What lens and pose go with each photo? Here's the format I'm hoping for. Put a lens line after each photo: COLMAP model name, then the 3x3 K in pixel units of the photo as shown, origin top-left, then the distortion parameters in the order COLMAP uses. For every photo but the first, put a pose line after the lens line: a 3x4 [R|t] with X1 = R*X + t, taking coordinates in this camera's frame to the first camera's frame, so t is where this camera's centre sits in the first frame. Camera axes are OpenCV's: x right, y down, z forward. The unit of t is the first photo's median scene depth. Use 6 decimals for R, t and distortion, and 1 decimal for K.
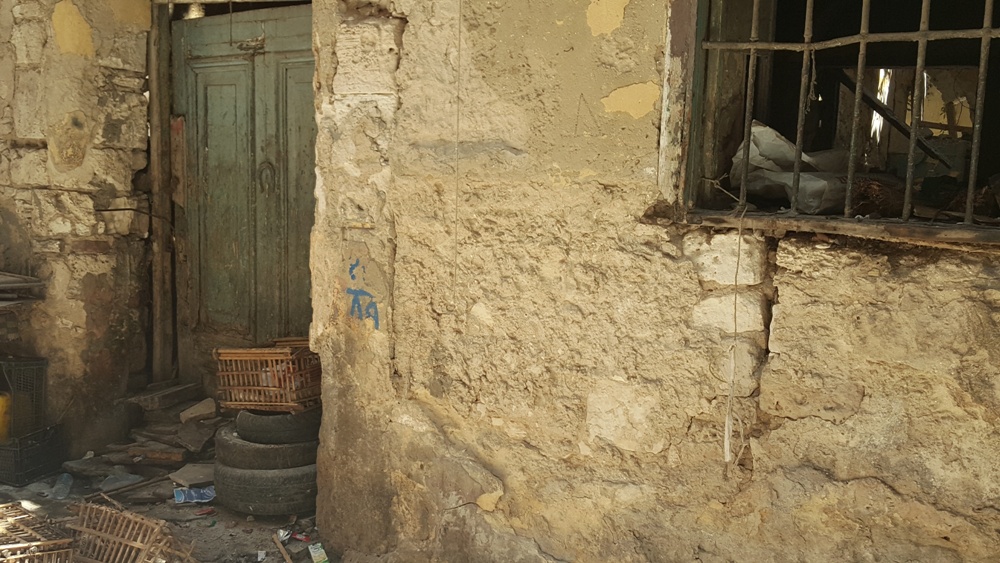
lens RADIAL K [[1162.7, 0, 447.9], [0, 1162.7, 324.0], [0, 0, 1]] dist [0.082725, 0.000000]
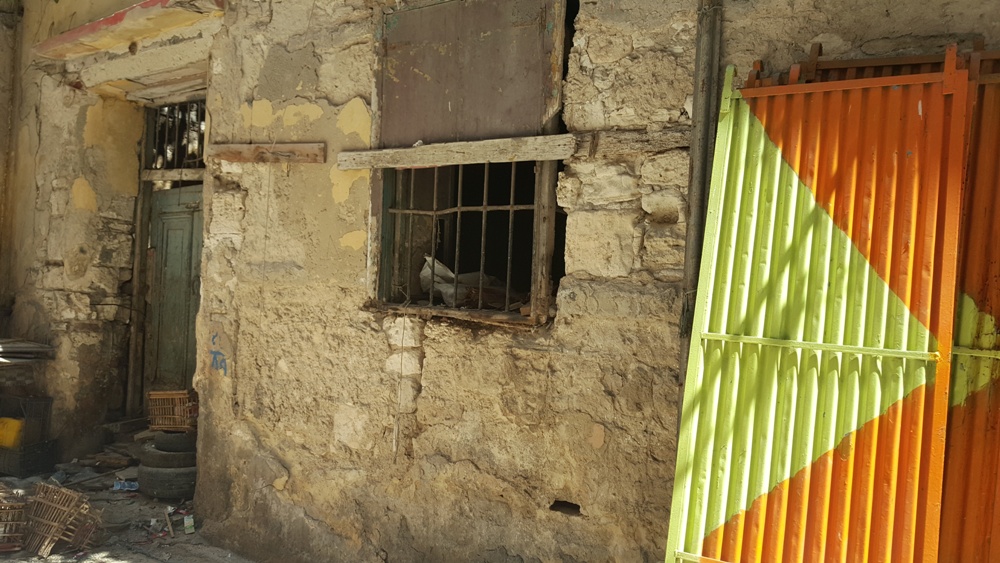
lens RADIAL K [[802.9, 0, 495.9], [0, 802.9, 278.6], [0, 0, 1]] dist [0.080814, -0.184981]
pose [[0.999166, 0.022461, 0.034103, 0.271998], [-0.016837, 0.987446, -0.157057, 0.041216], [-0.037203, 0.156352, 0.987001, -0.146830]]
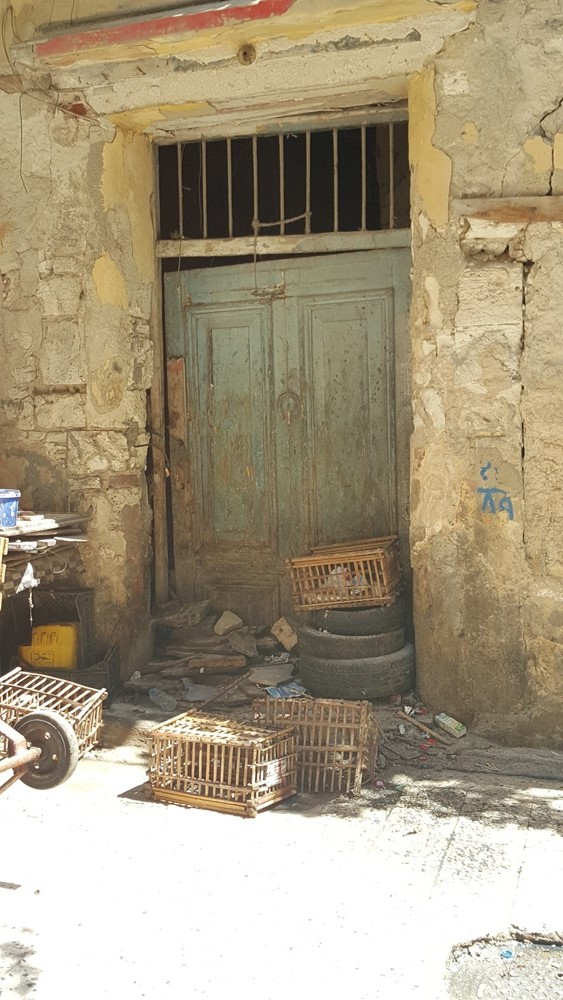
lens RADIAL K [[1162.7, 0, 222.3], [0, 1162.7, 492.7], [0, 0, 1]] dist [0.082725, 0.000000]
pose [[0.952860, -0.077770, 0.293273, -0.688099], [0.095331, 0.994380, -0.046048, 0.003905], [-0.288044, 0.071836, 0.954919, -0.060901]]
